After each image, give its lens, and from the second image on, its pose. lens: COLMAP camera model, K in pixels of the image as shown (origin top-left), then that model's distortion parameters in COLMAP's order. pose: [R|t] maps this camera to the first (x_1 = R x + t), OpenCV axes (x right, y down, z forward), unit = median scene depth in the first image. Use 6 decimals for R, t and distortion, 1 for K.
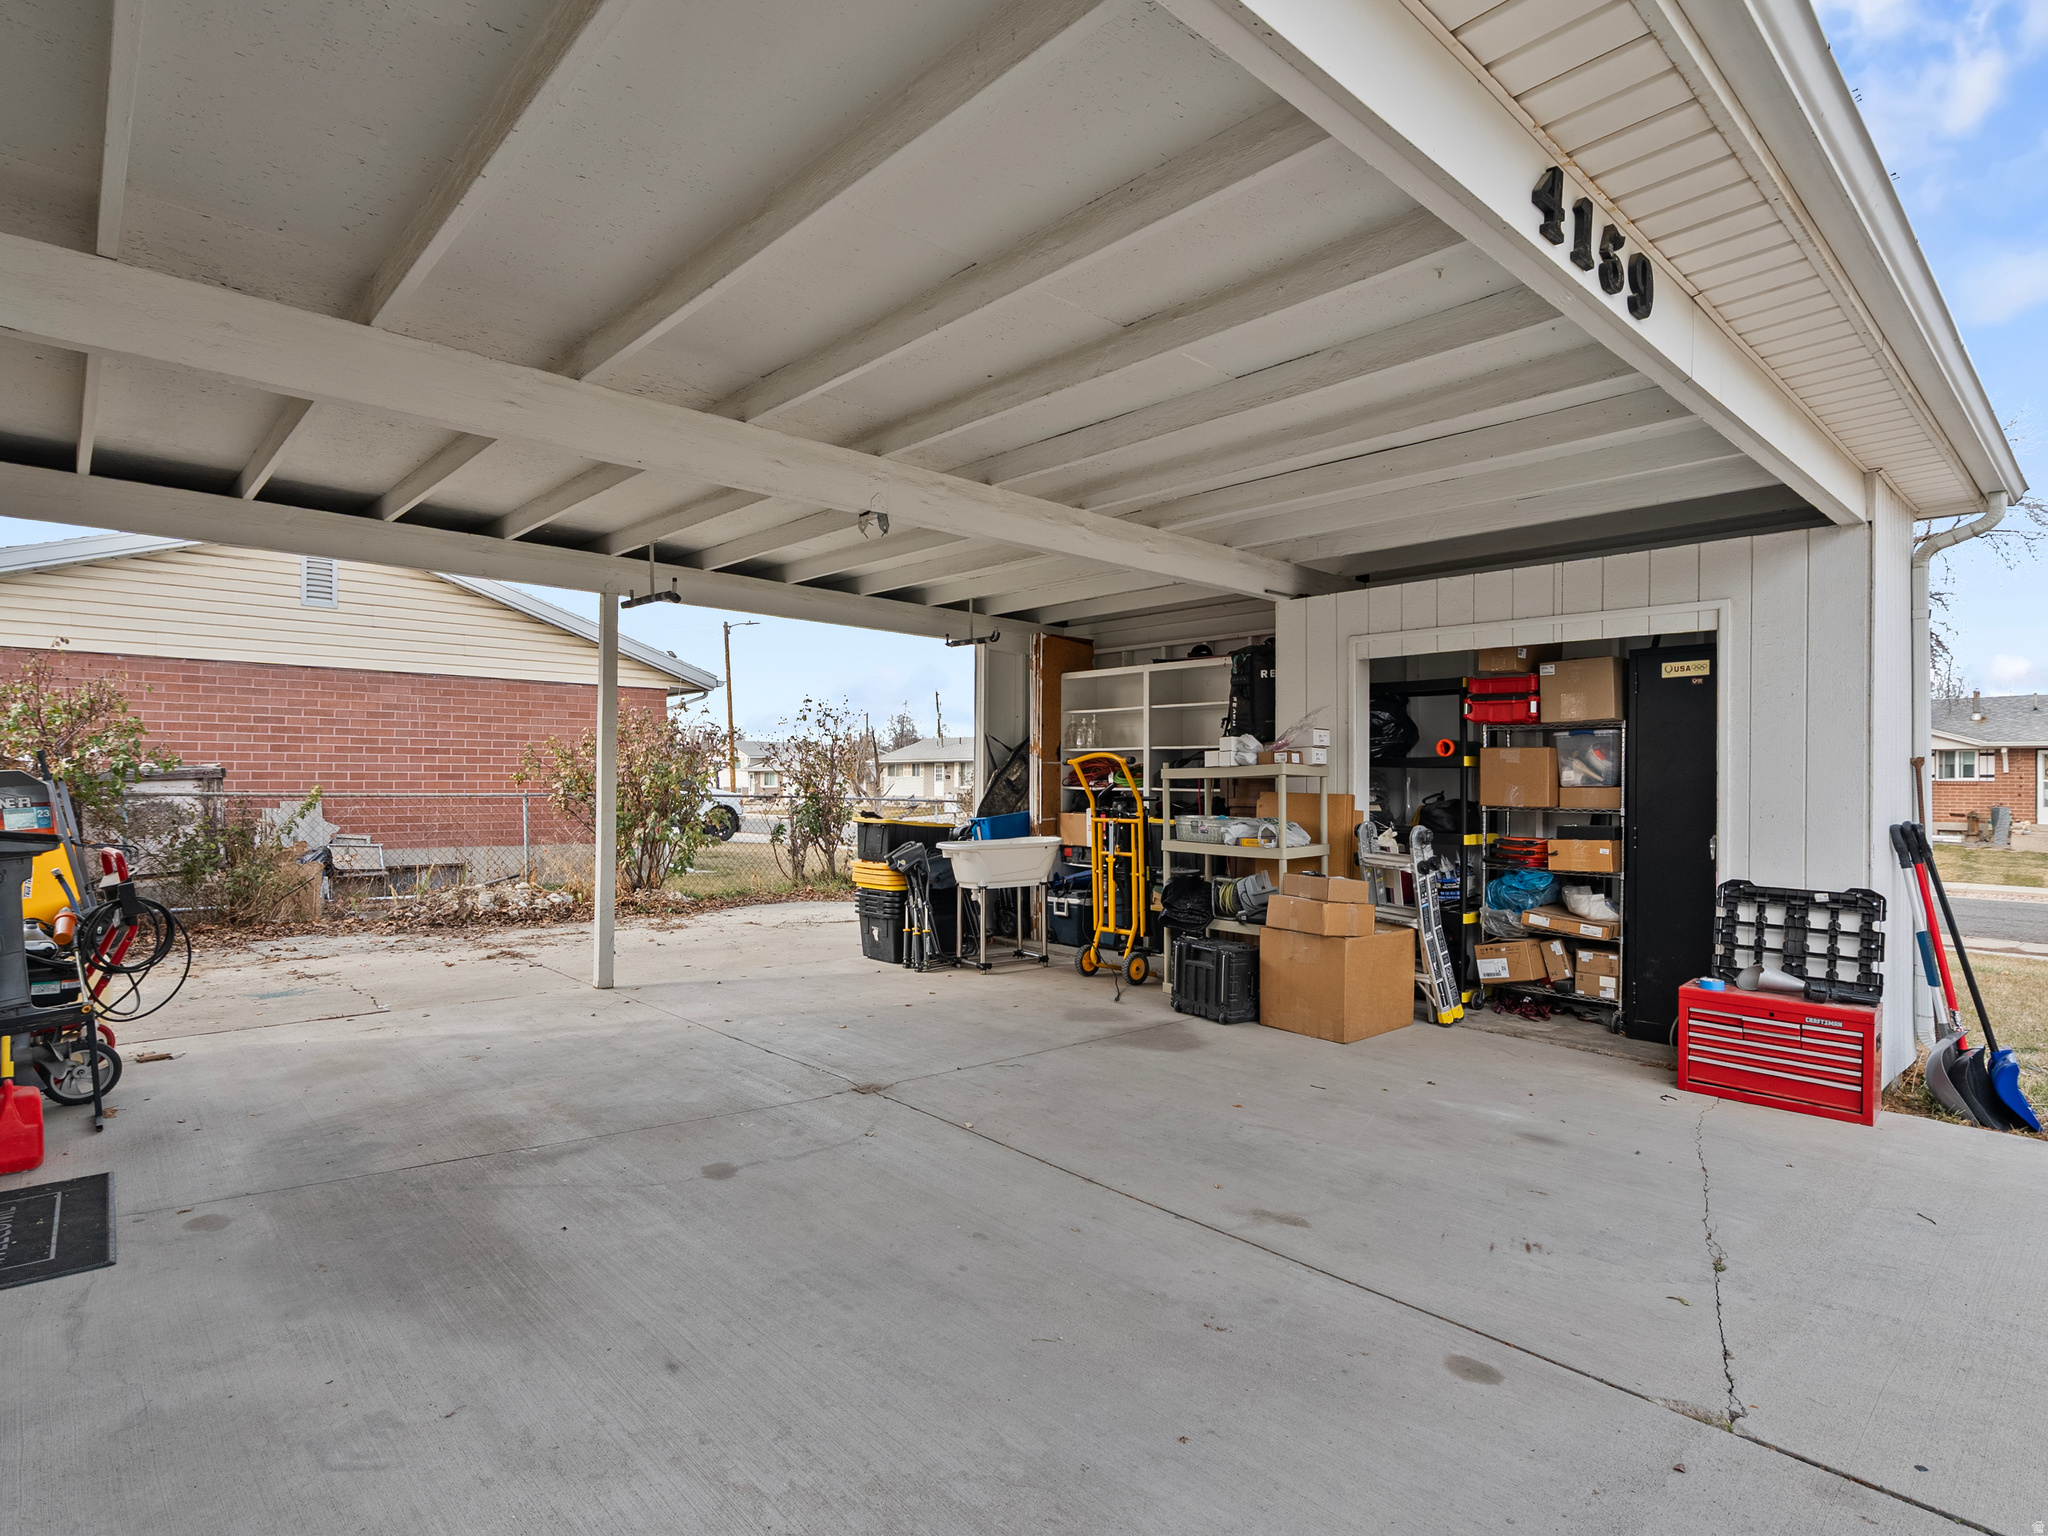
lens RADIAL K [[1044.2, 0, 1020.6], [0, 1044.2, 774.7], [0, 0, 1]] dist [-0.007654, 0.001832]
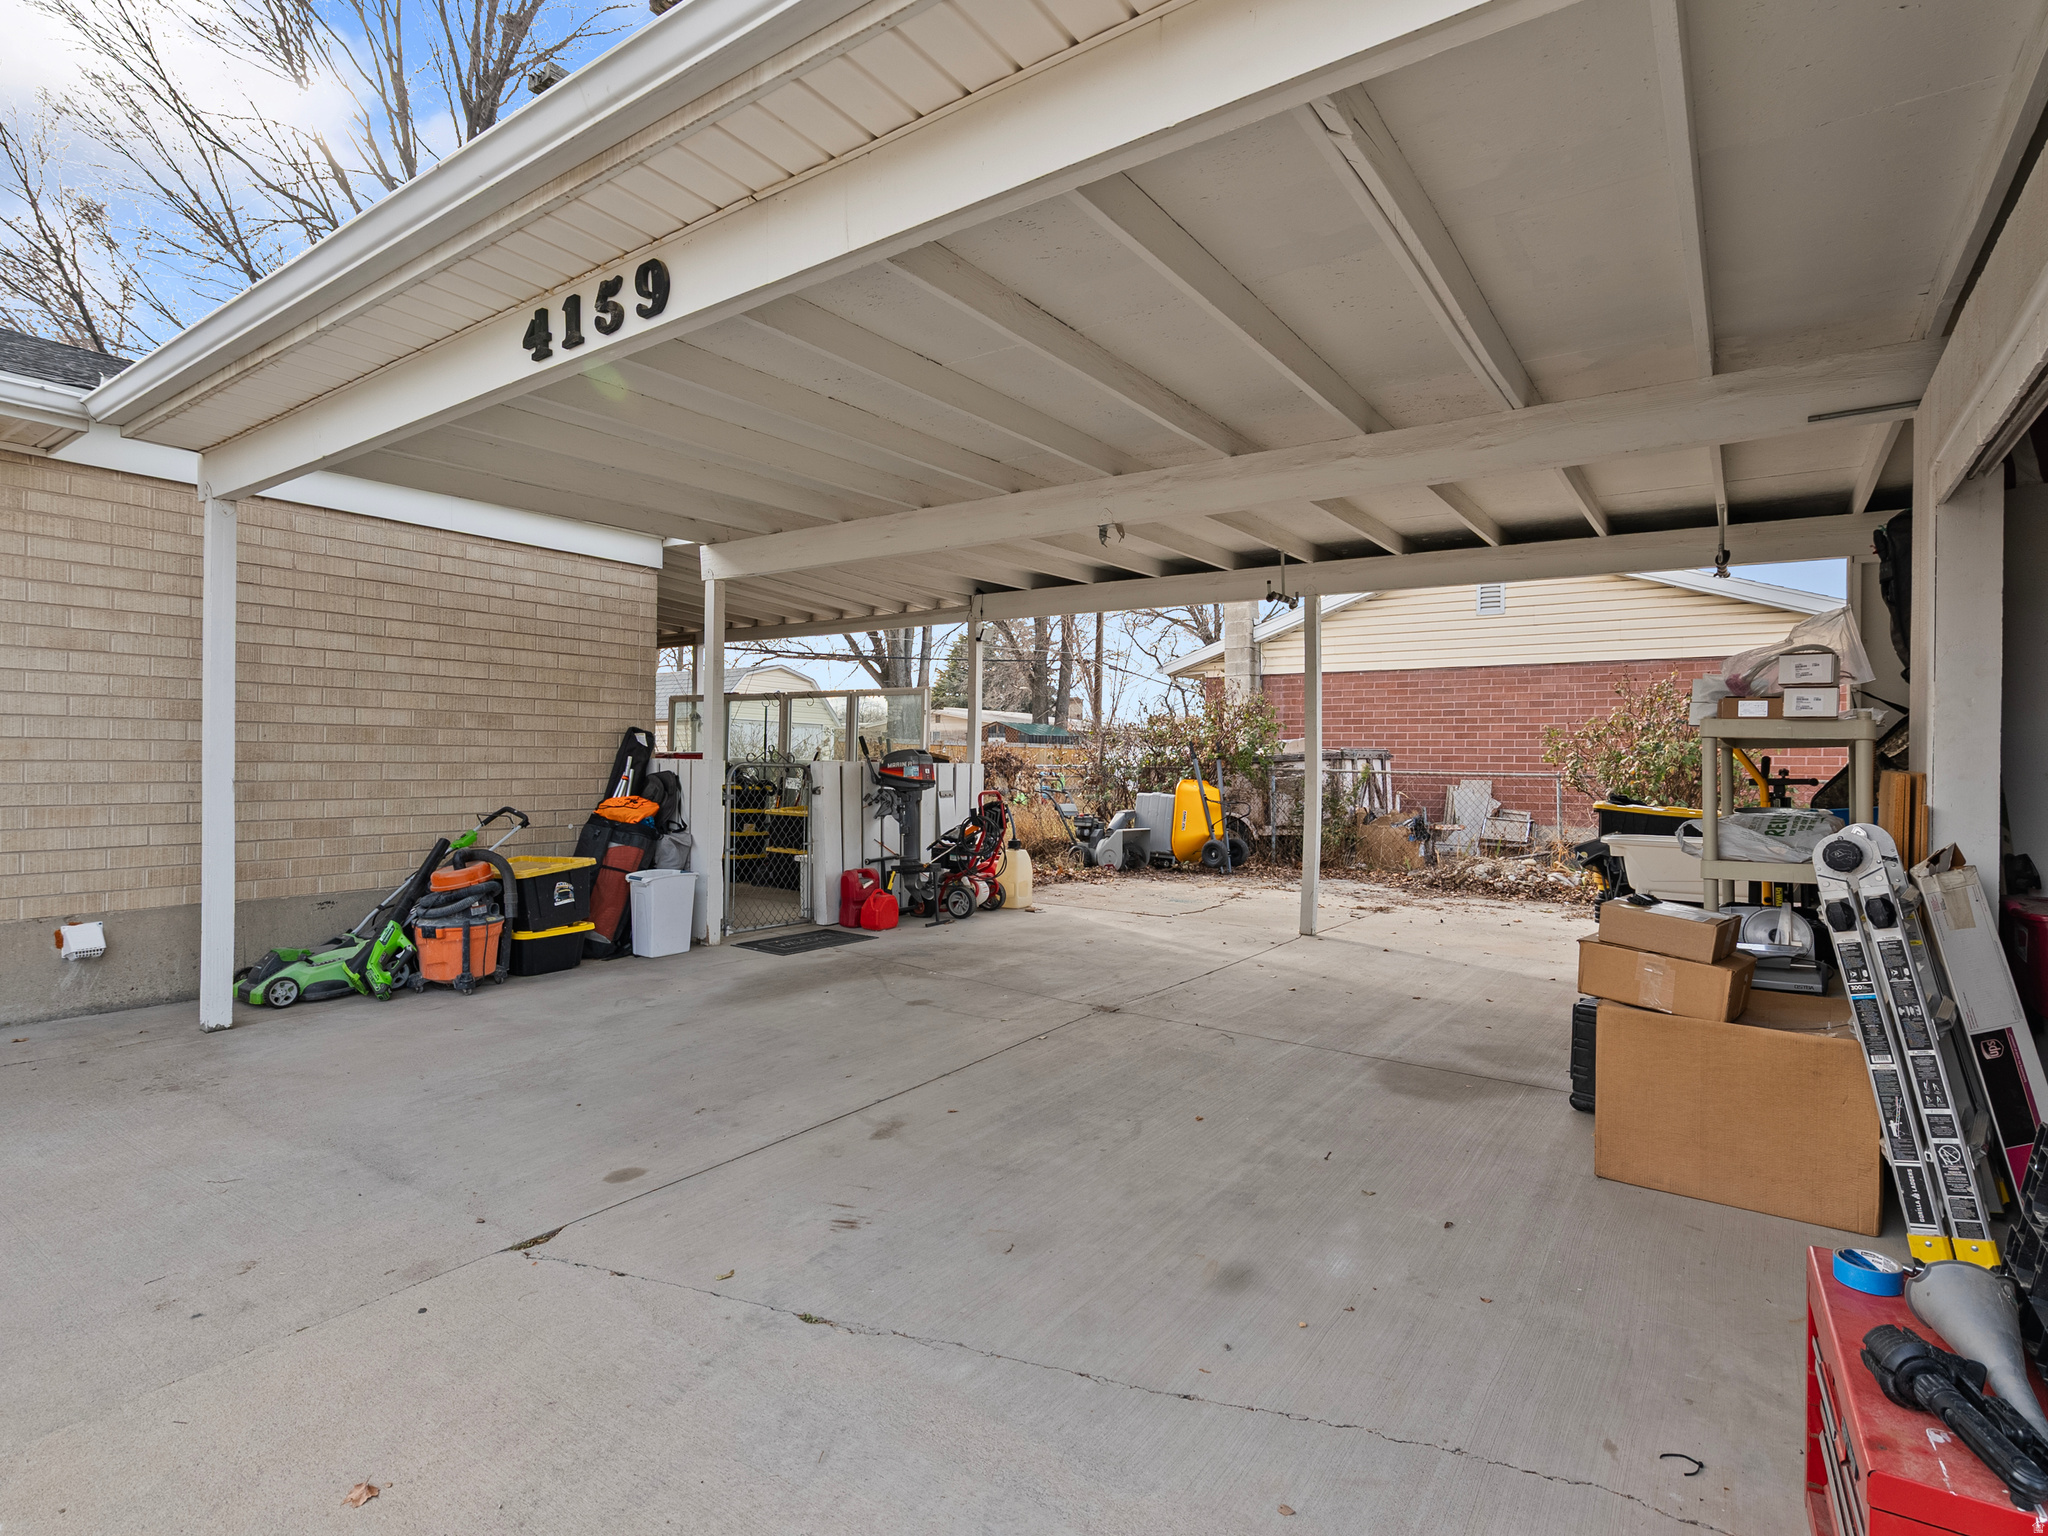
lens RADIAL K [[1044.2, 0, 1025.9], [0, 1044.2, 761.4], [0, 0, 1]] dist [-0.007654, 0.001832]
pose [[0.220670, -0.001206, -0.975348, 0.790068], [-0.002041, 0.999996, -0.001699, 0.015749], [0.975346, 0.002366, 0.220667, 0.510977]]
